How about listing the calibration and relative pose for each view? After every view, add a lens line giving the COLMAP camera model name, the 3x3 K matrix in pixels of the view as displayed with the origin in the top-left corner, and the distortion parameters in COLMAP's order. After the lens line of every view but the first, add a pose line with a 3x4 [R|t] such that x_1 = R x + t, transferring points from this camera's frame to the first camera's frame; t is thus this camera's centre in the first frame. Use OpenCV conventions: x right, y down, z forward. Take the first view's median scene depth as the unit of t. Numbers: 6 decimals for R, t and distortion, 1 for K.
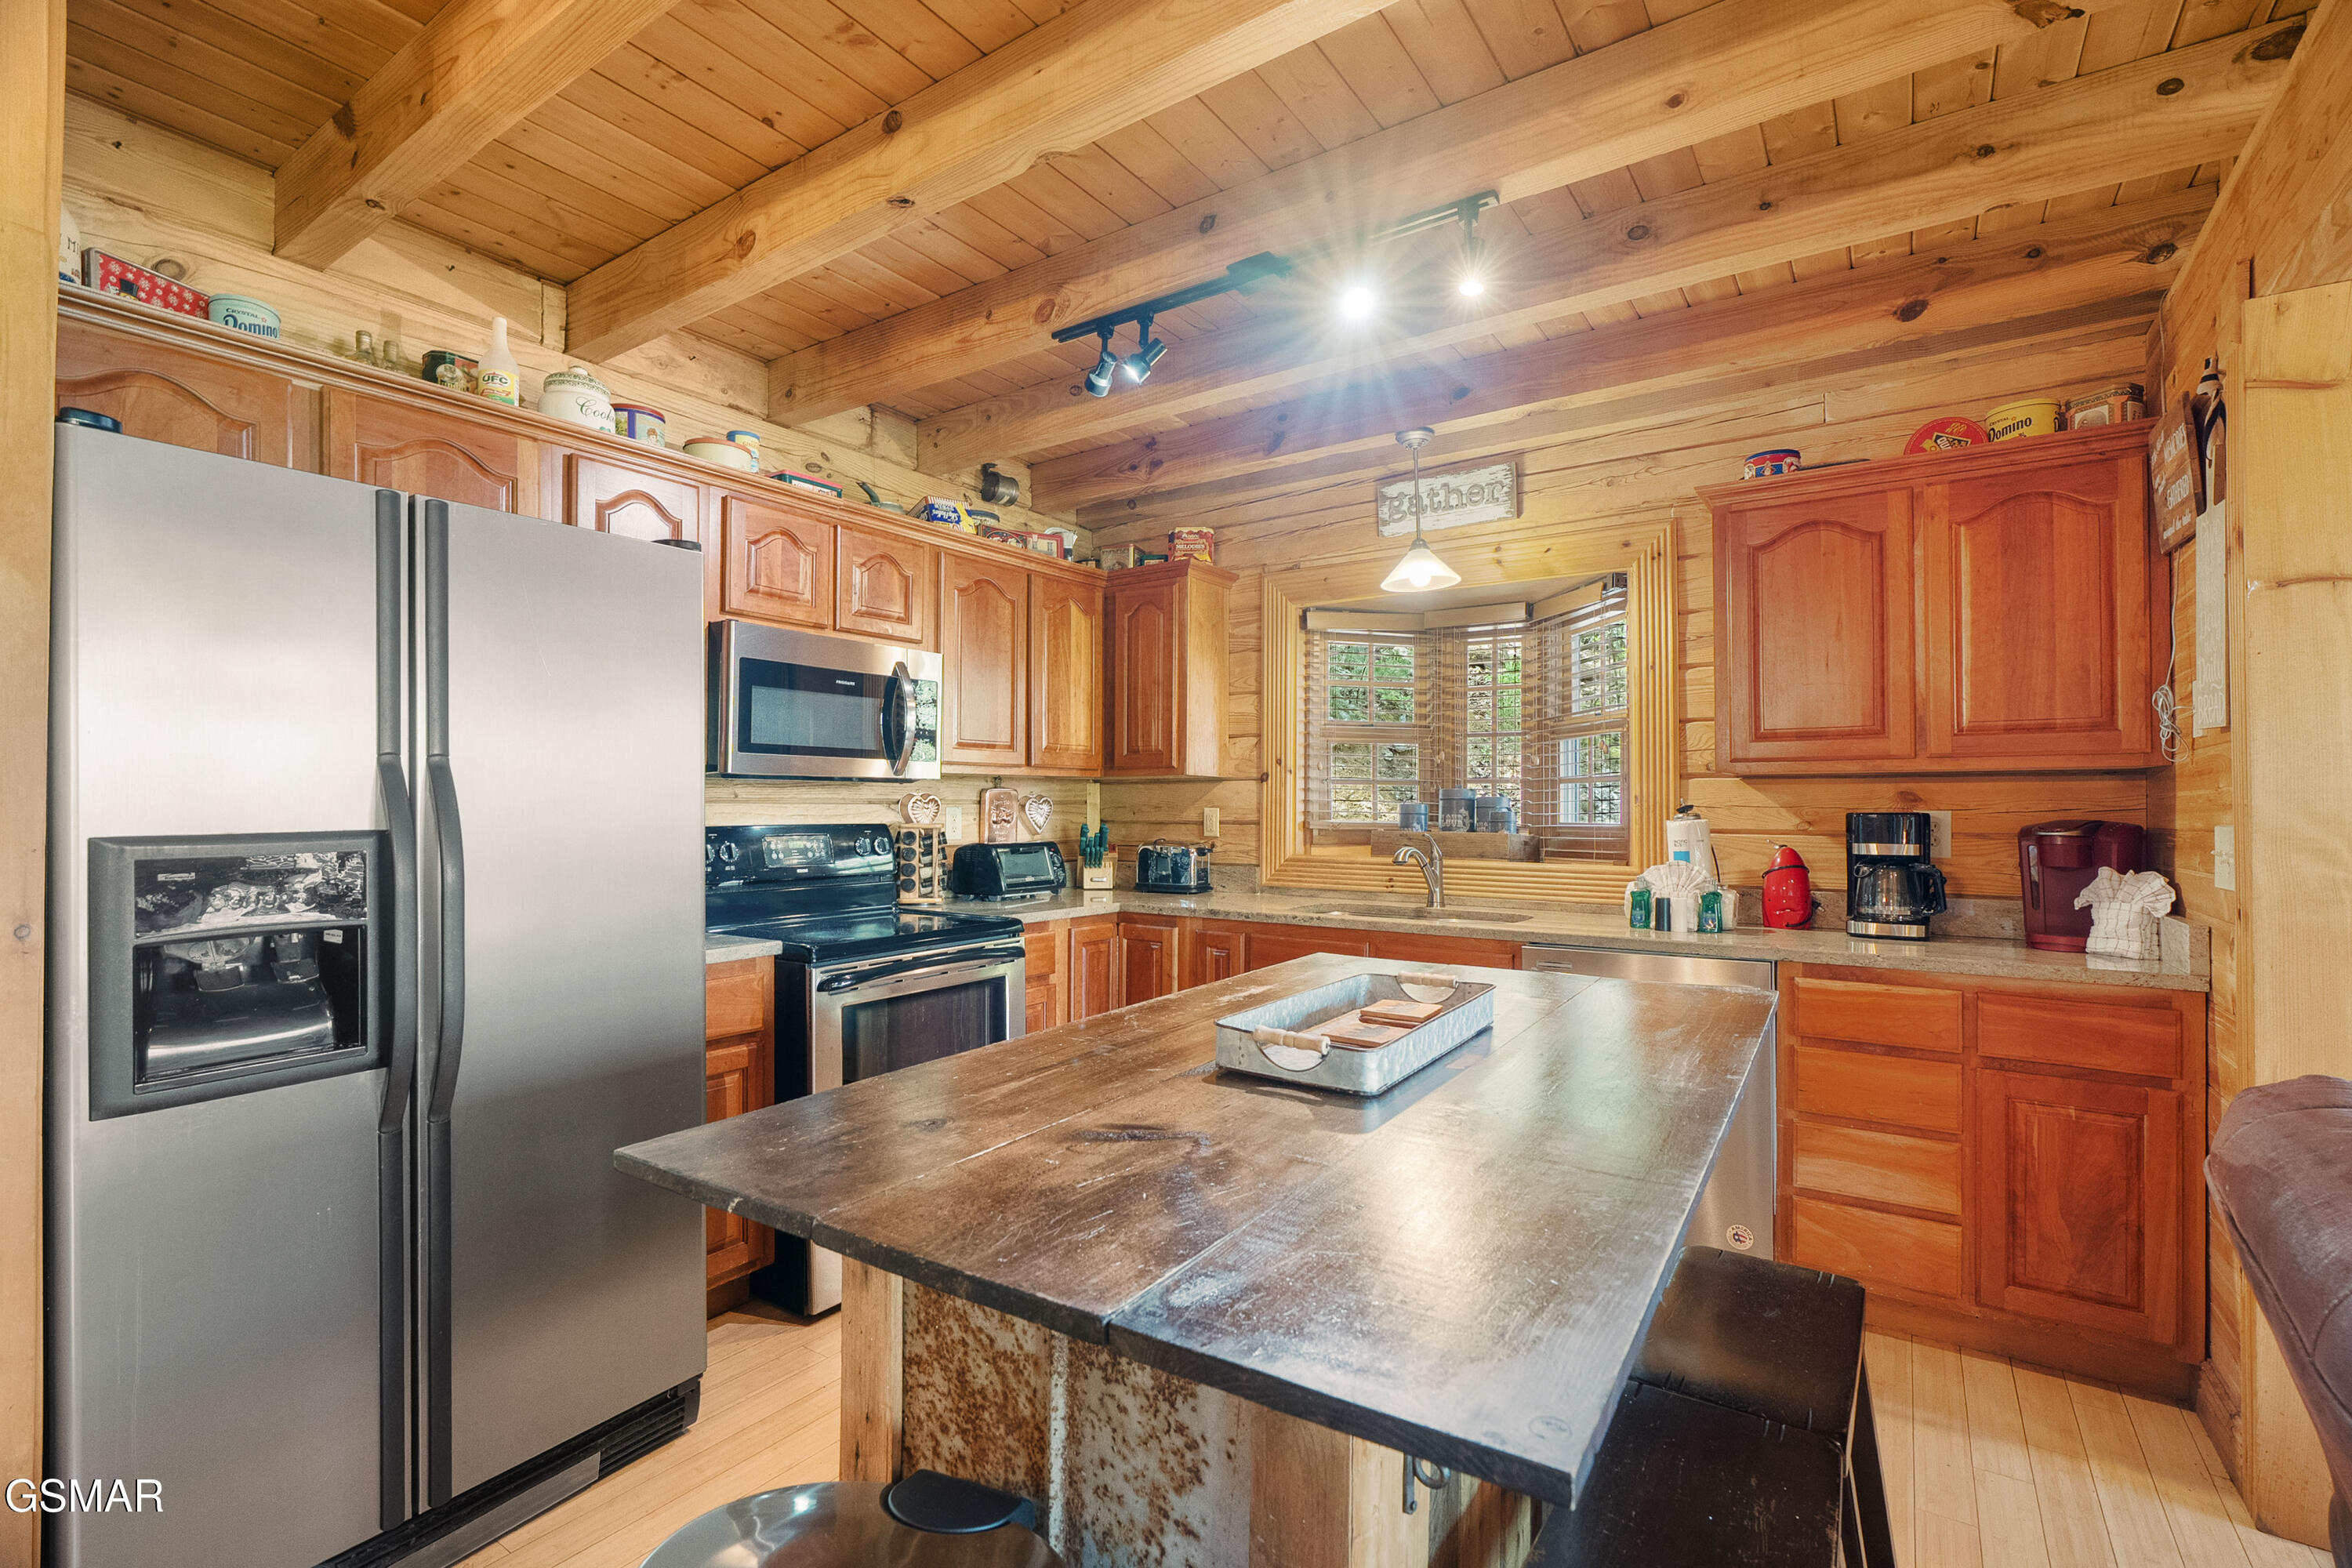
lens RADIAL K [[1065.8, 0, 1173.7], [0, 1065.8, 785.0], [0, 0, 1]] dist [-0.010128, 0.003312]
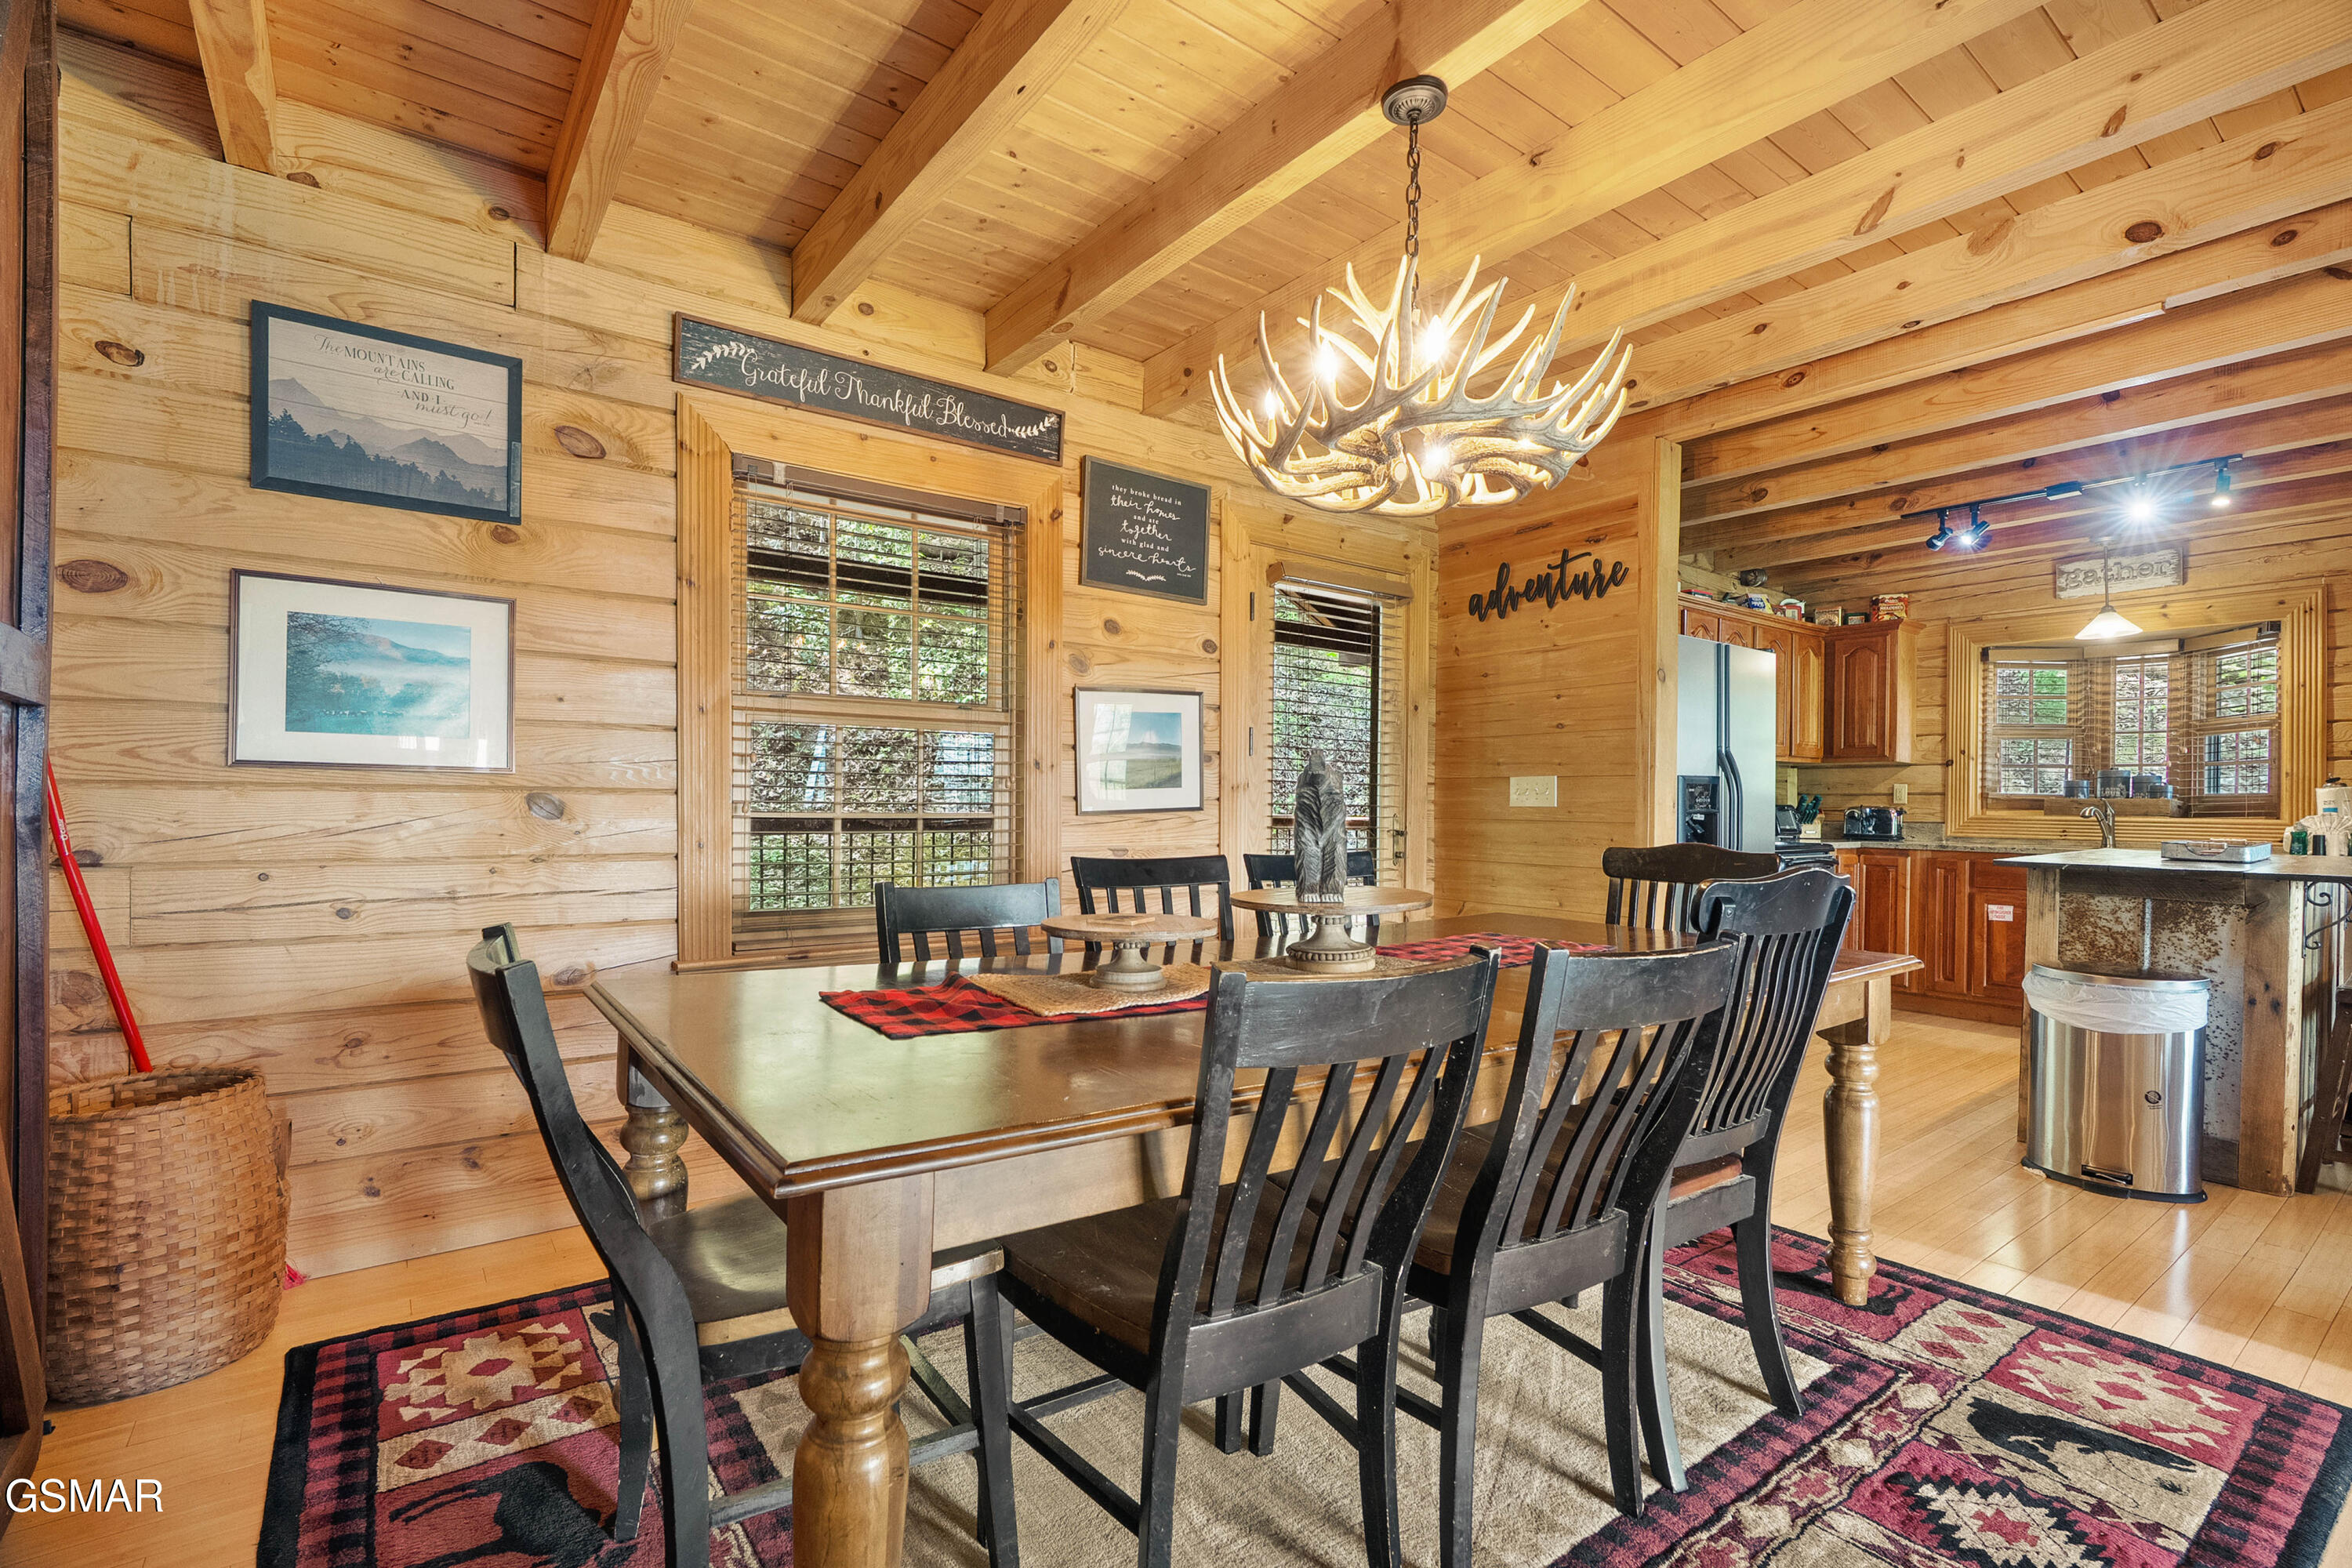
lens RADIAL K [[1065.8, 0, 1176.0], [0, 1065.8, 801.2], [0, 0, 1]] dist [-0.010128, 0.003312]
pose [[0.947795, 0.007671, -0.318787, -0.484385], [-0.003197, 0.999889, 0.014554, 0.029259], [0.318863, -0.012775, 0.947715, -0.768771]]
